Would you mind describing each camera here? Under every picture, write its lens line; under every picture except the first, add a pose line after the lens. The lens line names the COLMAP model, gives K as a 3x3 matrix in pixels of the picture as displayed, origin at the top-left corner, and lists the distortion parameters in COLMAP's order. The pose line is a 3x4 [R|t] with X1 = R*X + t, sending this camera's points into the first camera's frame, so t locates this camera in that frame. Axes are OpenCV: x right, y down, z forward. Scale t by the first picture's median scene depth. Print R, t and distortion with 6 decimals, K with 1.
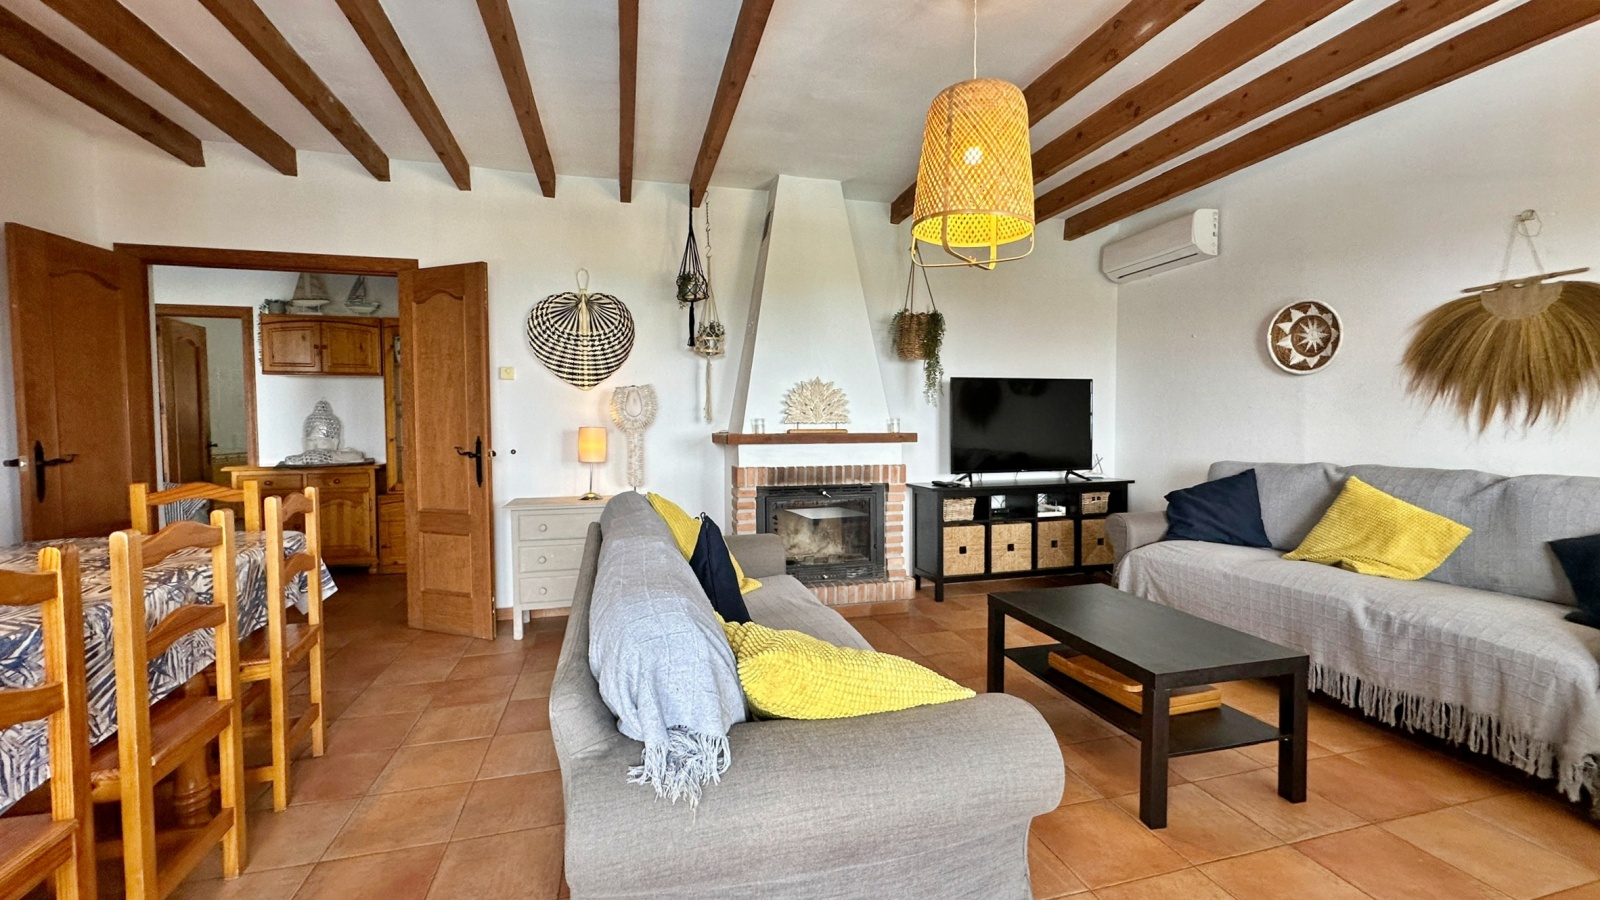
lens RADIAL K [[640.5, 0, 806.9], [0, 640.5, 450.0], [0, 0, 1]] dist [-0.006507, 0.001571]
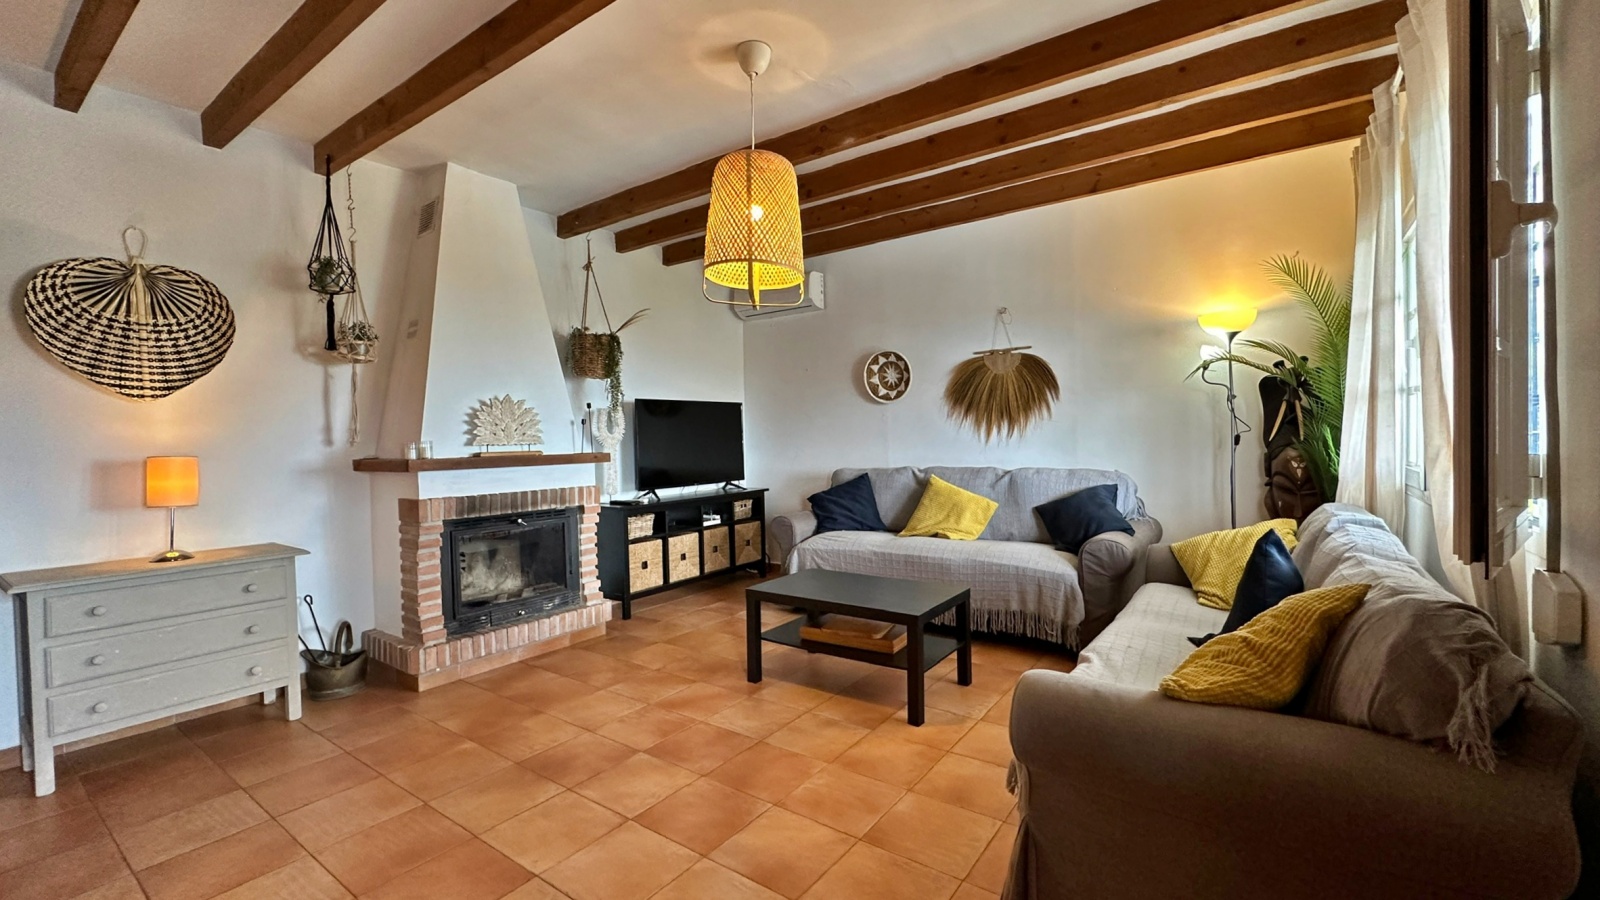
lens RADIAL K [[640.5, 0, 795.1], [0, 640.5, 448.9], [0, 0, 1]] dist [-0.006507, 0.001571]
pose [[0.785327, -0.021947, 0.618692, -0.237483], [0.041112, 0.999014, -0.016746, -0.004476], [-0.617714, 0.038586, 0.785455, 0.033315]]
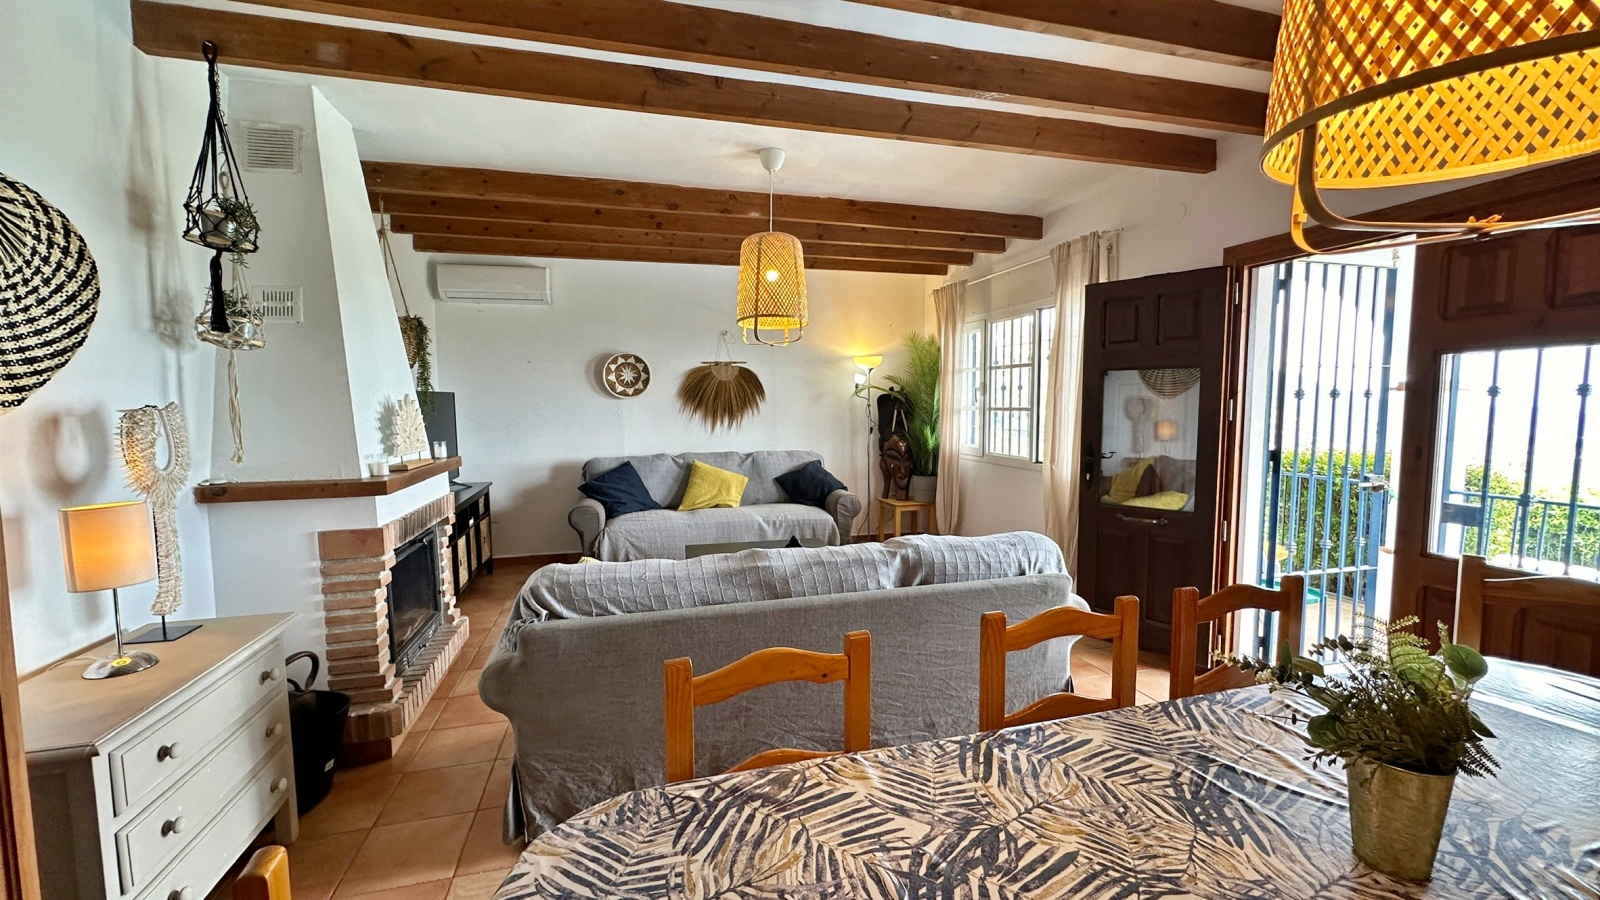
lens RADIAL K [[640.5, 0, 801.2], [0, 640.5, 448.1], [0, 0, 1]] dist [-0.006507, 0.001571]
pose [[0.007619, -0.068216, 0.997641, -0.779717], [0.049578, 0.996469, 0.067757, -0.081482], [-0.998741, 0.048944, 0.010974, 0.541233]]
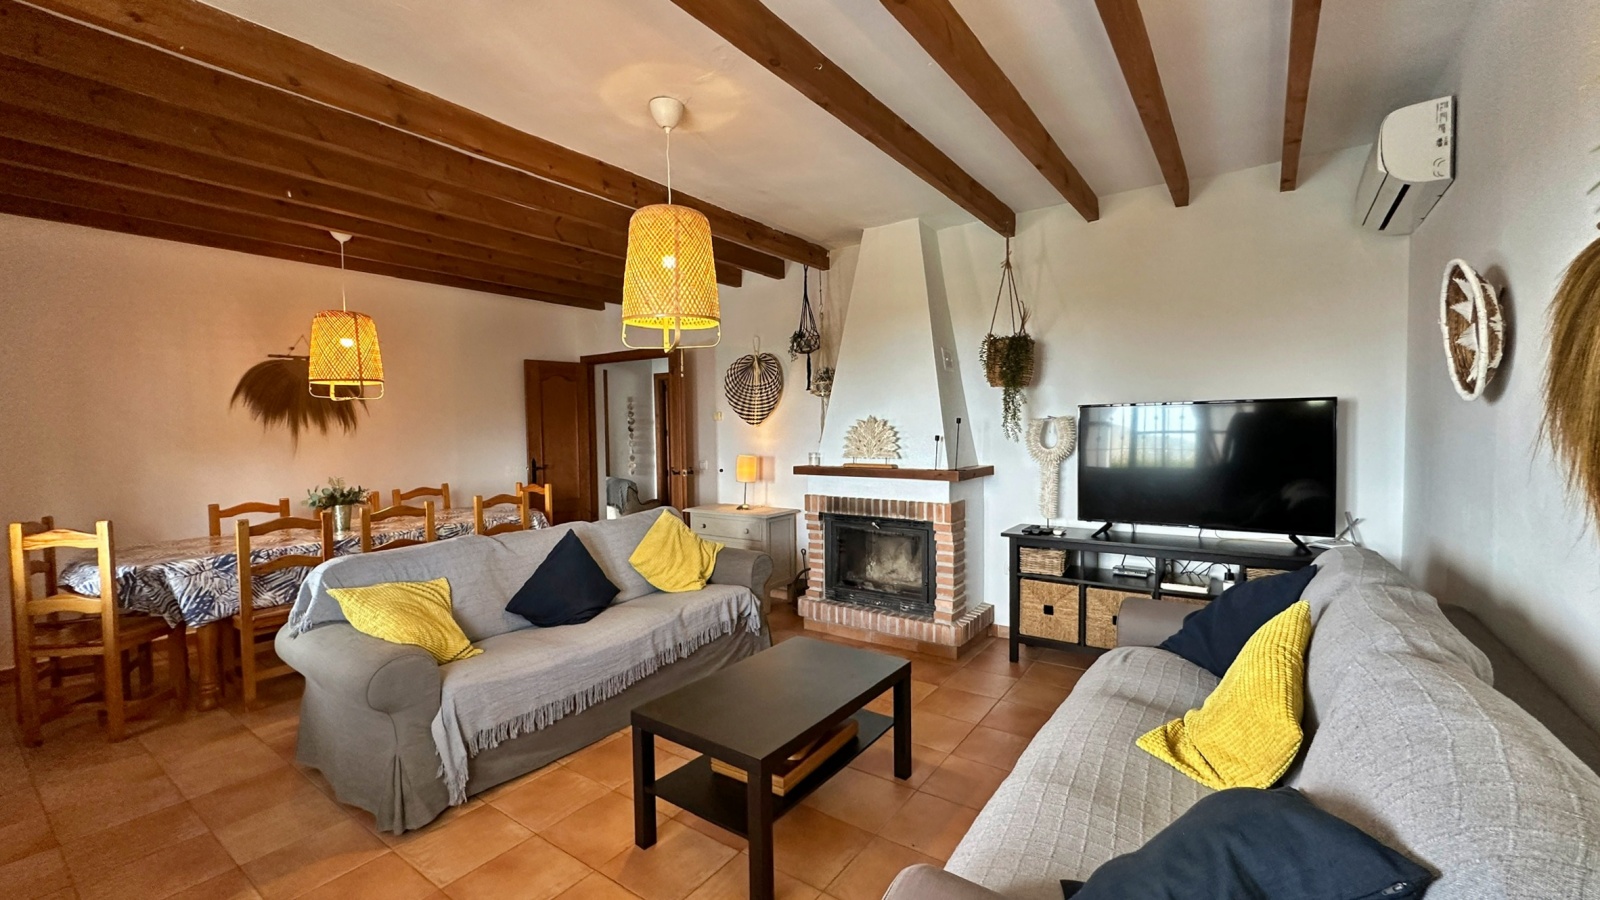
lens RADIAL K [[640.5, 0, 812.4], [0, 640.5, 452.6], [0, 0, 1]] dist [-0.006507, 0.001571]
pose [[0.644477, 0.028448, -0.764094, 0.804167], [-0.022160, 0.999583, 0.018524, -0.072007], [0.764302, 0.004994, 0.644839, 0.246287]]
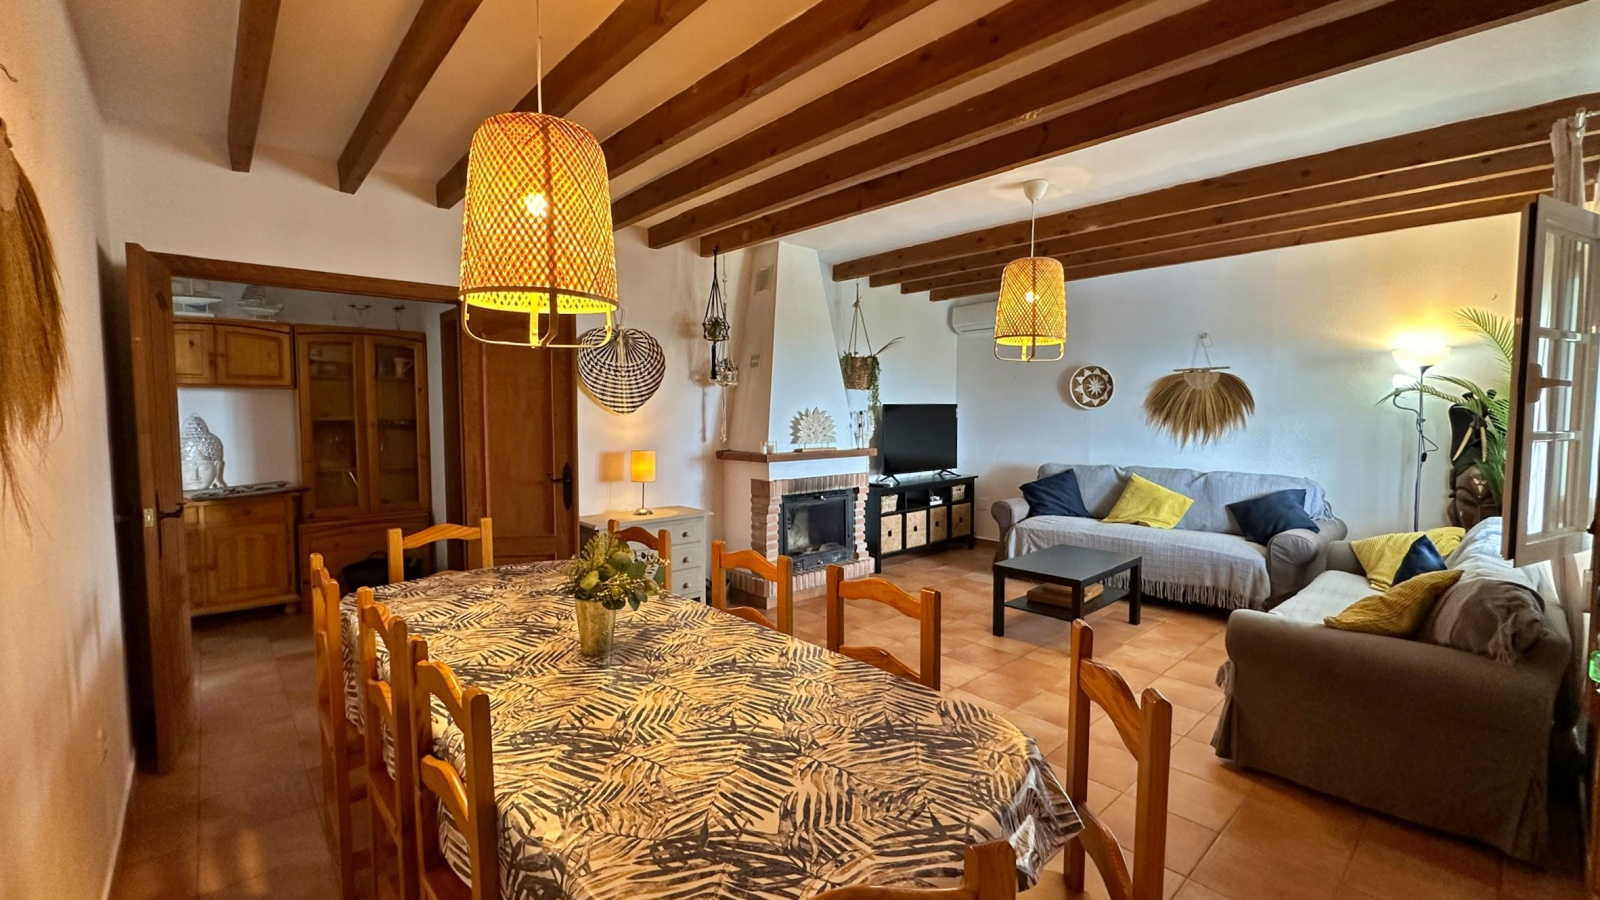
lens RADIAL K [[640.5, 0, 804.7], [0, 640.5, 448.2], [0, 0, 1]] dist [-0.006507, 0.001571]
pose [[0.895168, -0.020578, 0.445254, -0.600695], [0.013553, 0.999728, 0.018956, -0.058753], [-0.445523, -0.010934, 0.895204, -0.143998]]
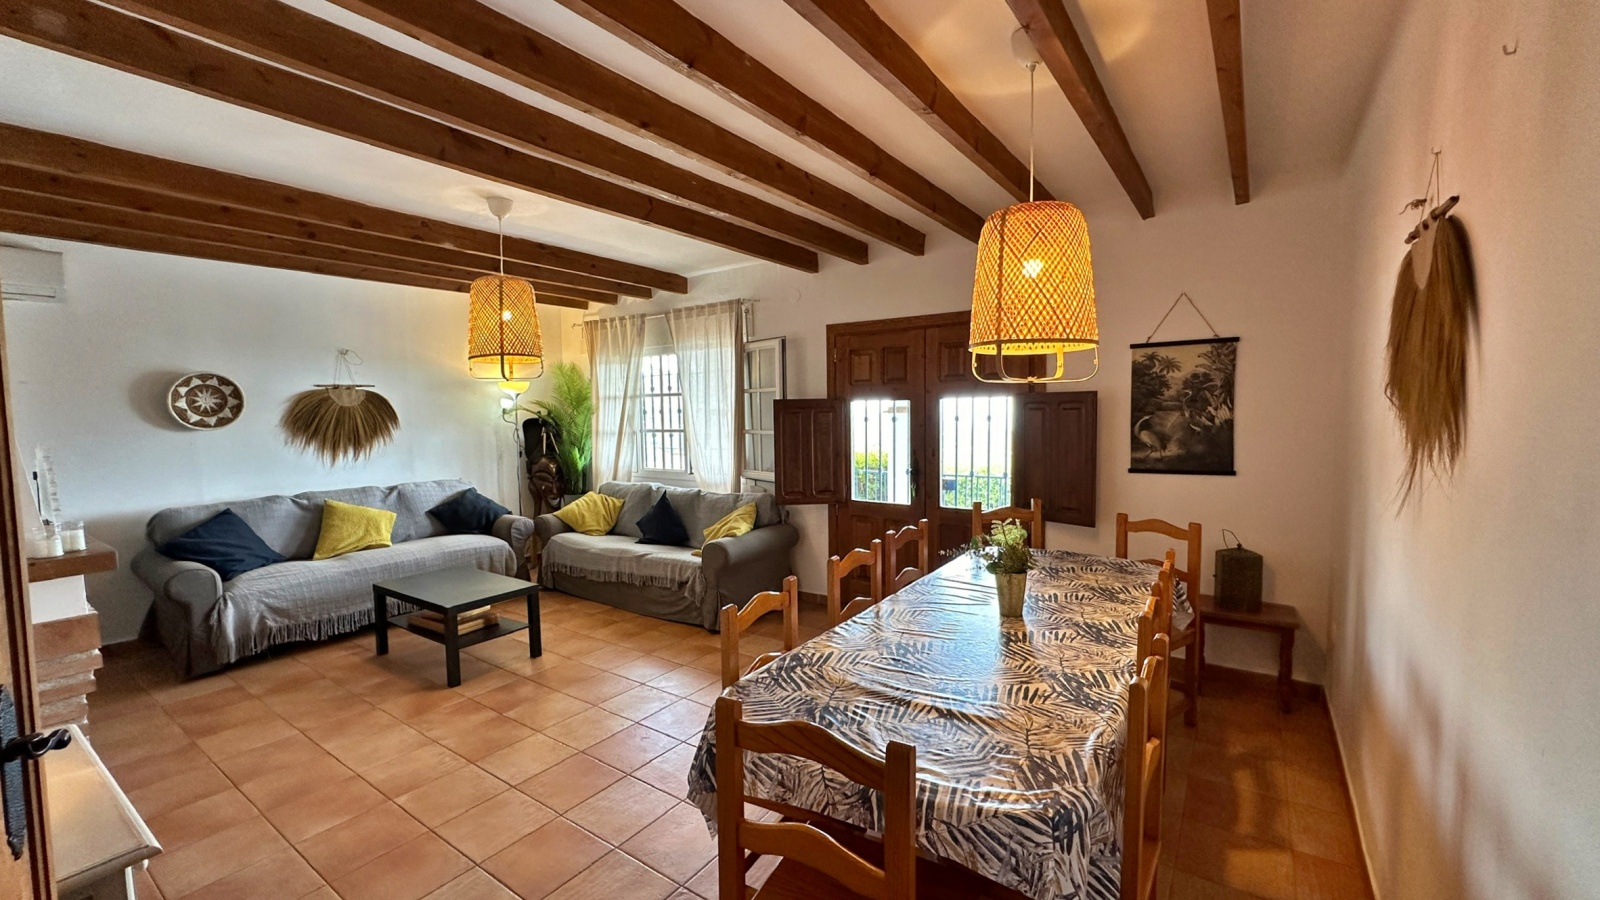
lens RADIAL K [[640.5, 0, 802.5], [0, 640.5, 447.8], [0, 0, 1]] dist [-0.006507, 0.001571]
pose [[-0.635532, -0.030202, 0.771483, -0.896521], [0.053987, 0.995050, 0.083428, -0.123250], [-0.770184, 0.094671, -0.630756, 0.865402]]
